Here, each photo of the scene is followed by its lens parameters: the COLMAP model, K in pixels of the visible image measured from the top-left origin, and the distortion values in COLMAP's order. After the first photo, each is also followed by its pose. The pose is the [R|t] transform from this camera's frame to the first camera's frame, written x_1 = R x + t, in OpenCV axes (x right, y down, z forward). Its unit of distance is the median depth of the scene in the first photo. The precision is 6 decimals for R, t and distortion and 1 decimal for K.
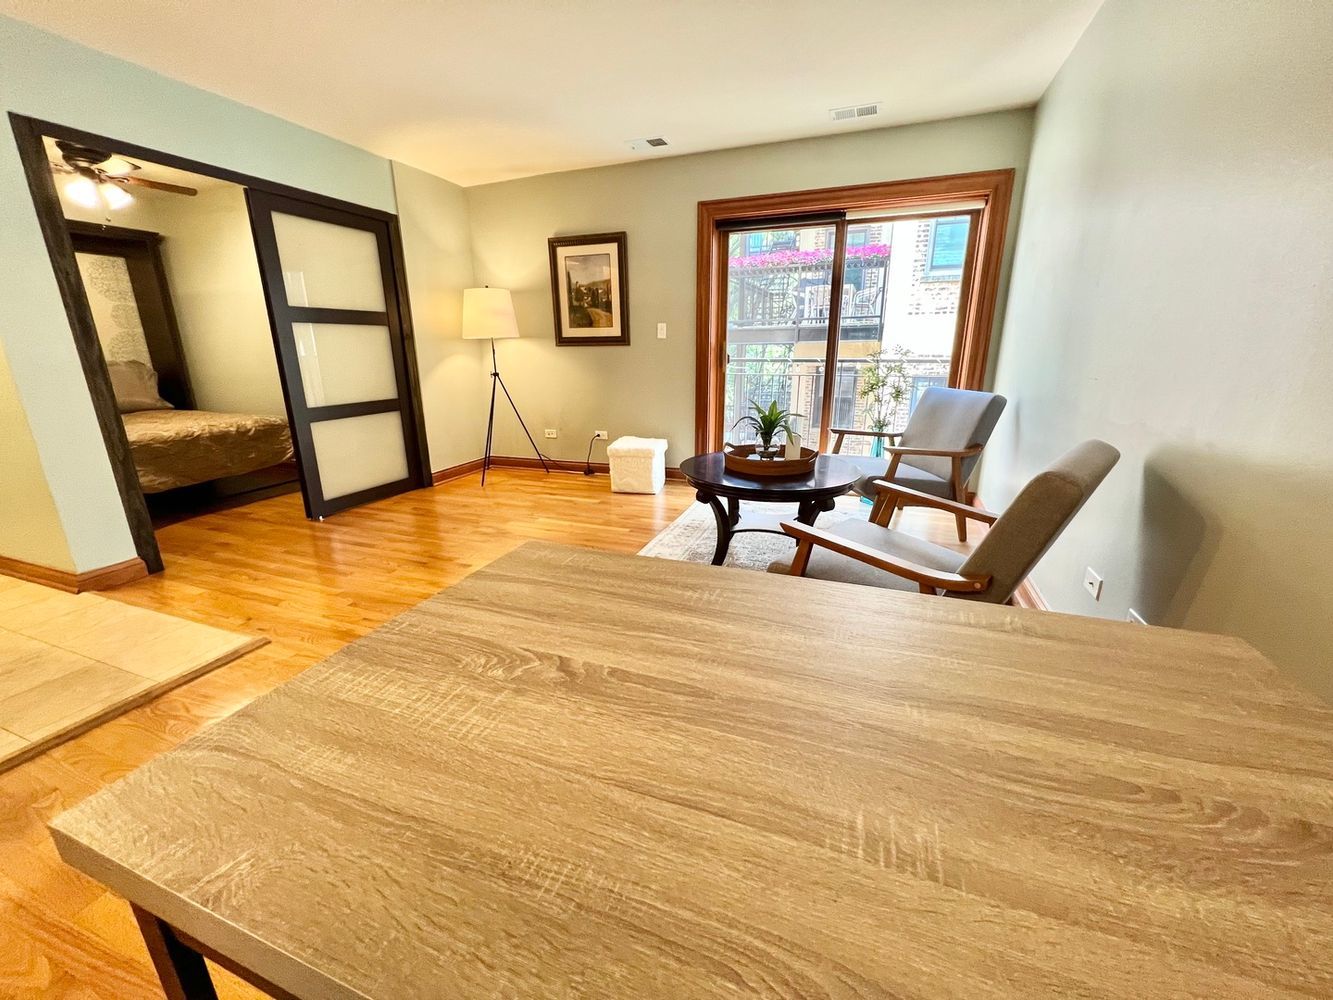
lens RADIAL K [[535.9, 0, 666.5], [0, 535.9, 497.4], [0, 0, 1]] dist [-0.002079, 0.000563]
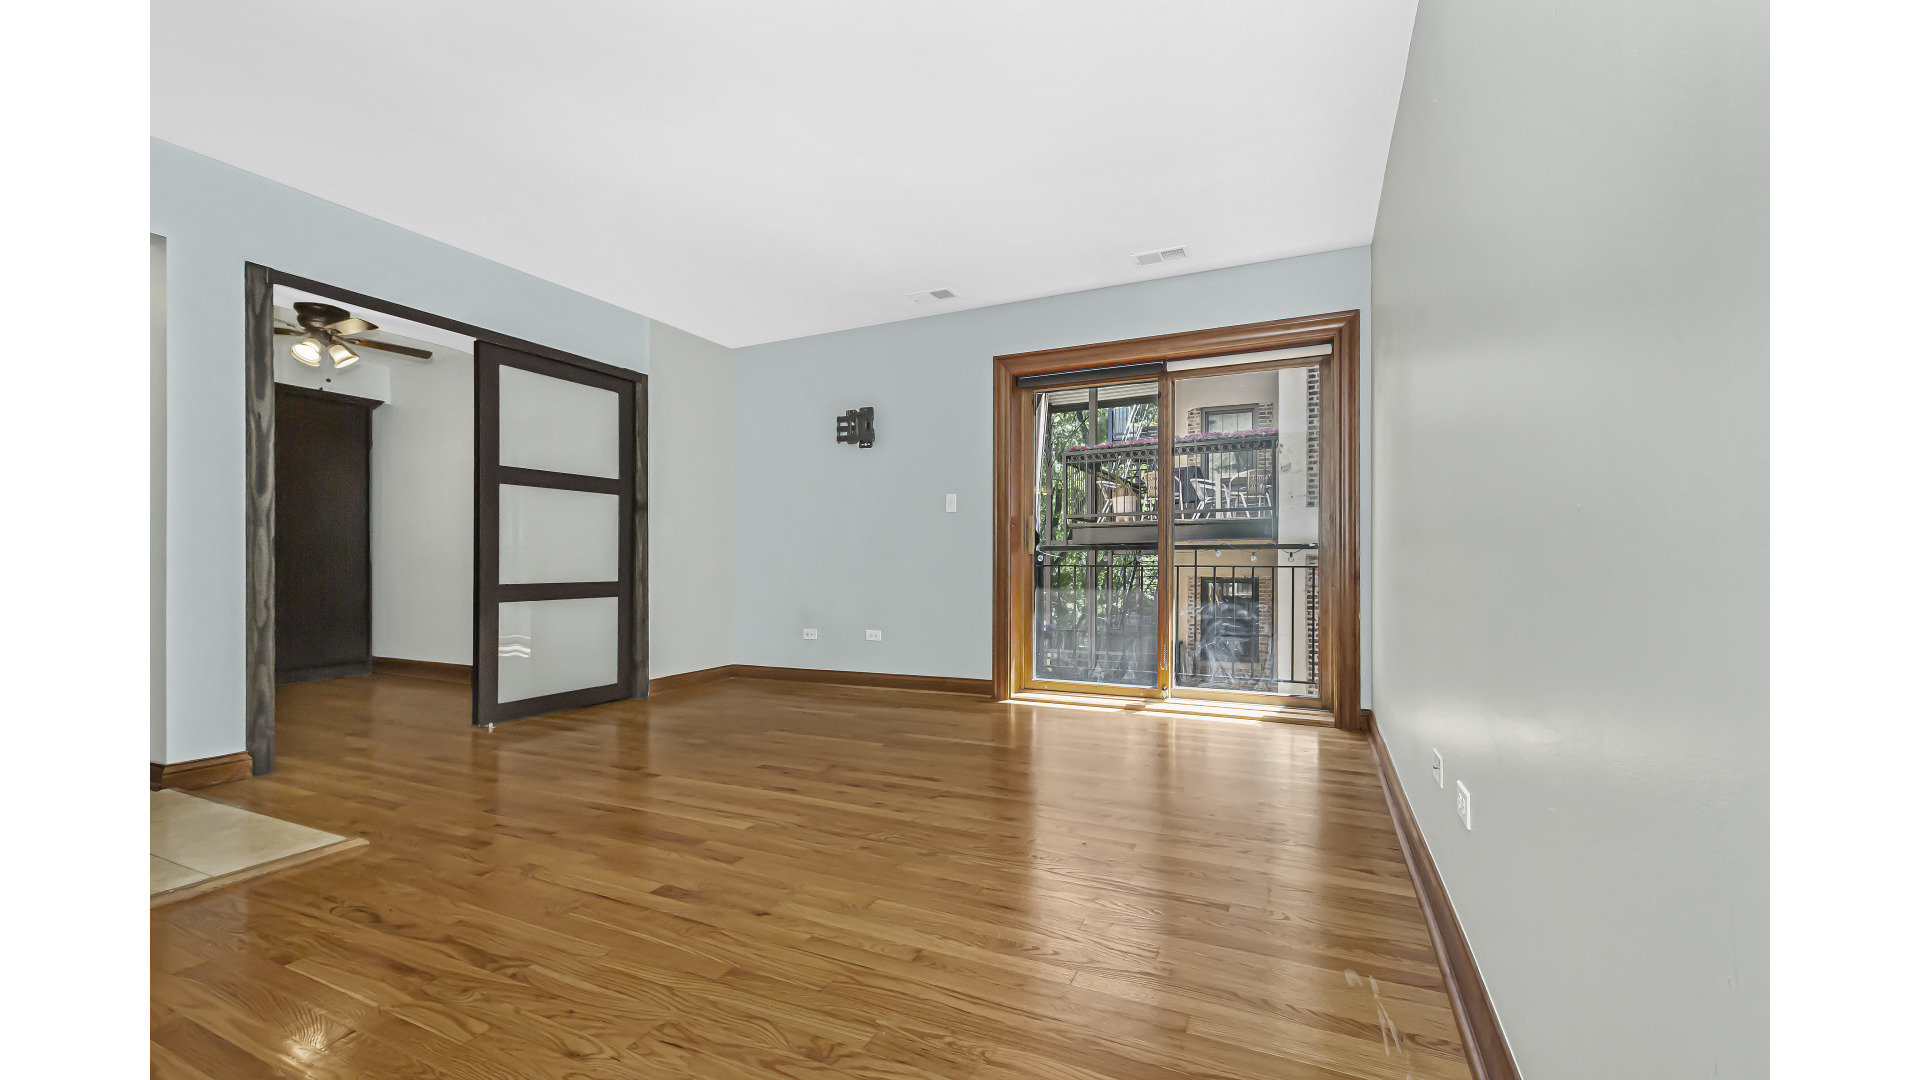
lens RADIAL K [[746.5, 0, 970.7], [0, 746.5, 562.3], [0, 0, 1]] dist [0.006795, -0.001437]
pose [[0.997836, 0.005612, -0.065510, 0.106216], [-0.023290, 0.961917, -0.272346, 0.087263], [0.061487, 0.273283, 0.959967, -0.049746]]
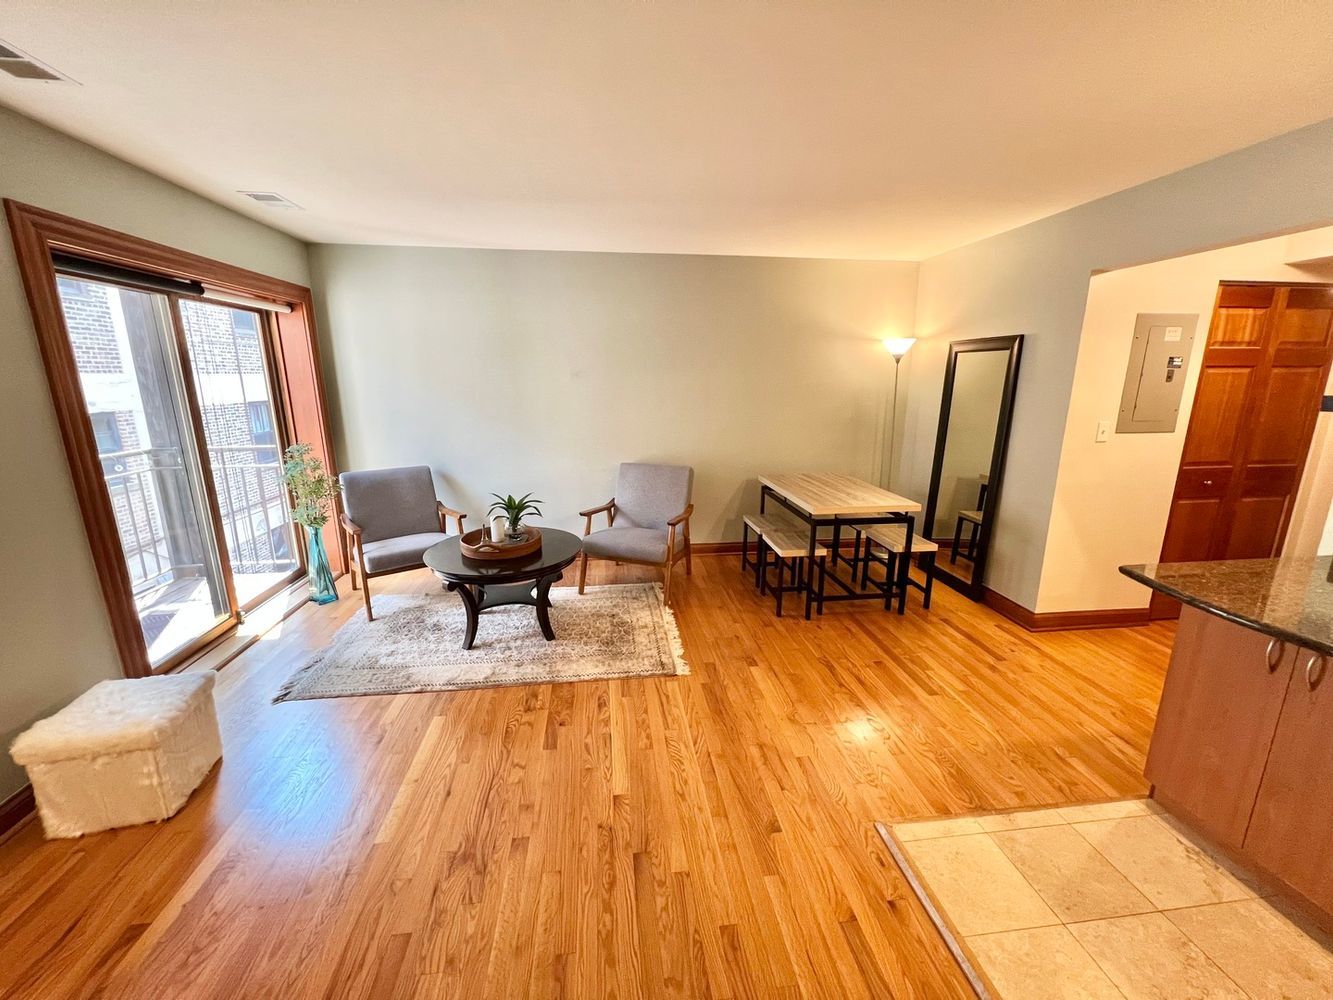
lens RADIAL K [[535.9, 0, 662.2], [0, 535.9, 495.2], [0, 0, 1]] dist [-0.002079, 0.000563]
pose [[-0.466502, -0.189027, 0.864086, -0.701932], [0.244190, 0.911411, 0.331213, -0.340825], [-0.850145, 0.365513, -0.379016, 0.814173]]
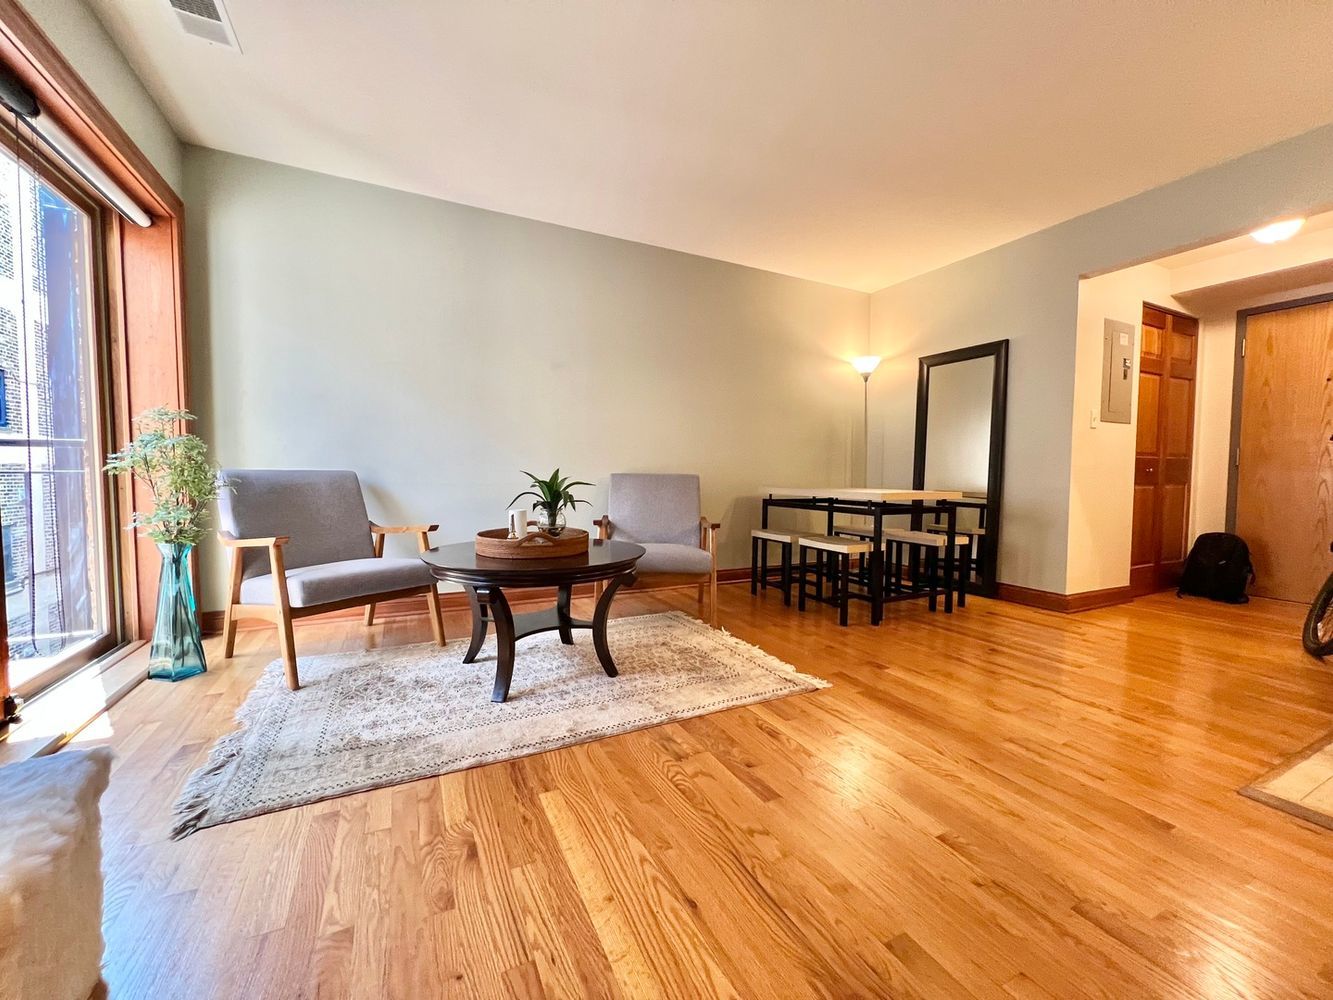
lens RADIAL K [[535.9, 0, 662.3], [0, 535.9, 496.6], [0, 0, 1]] dist [-0.002079, 0.000563]
pose [[-0.737260, -0.031041, 0.674895, -0.368605], [0.180564, 0.953553, 0.241107, -0.219810], [-0.651033, 0.299620, -0.697412, 1.044815]]
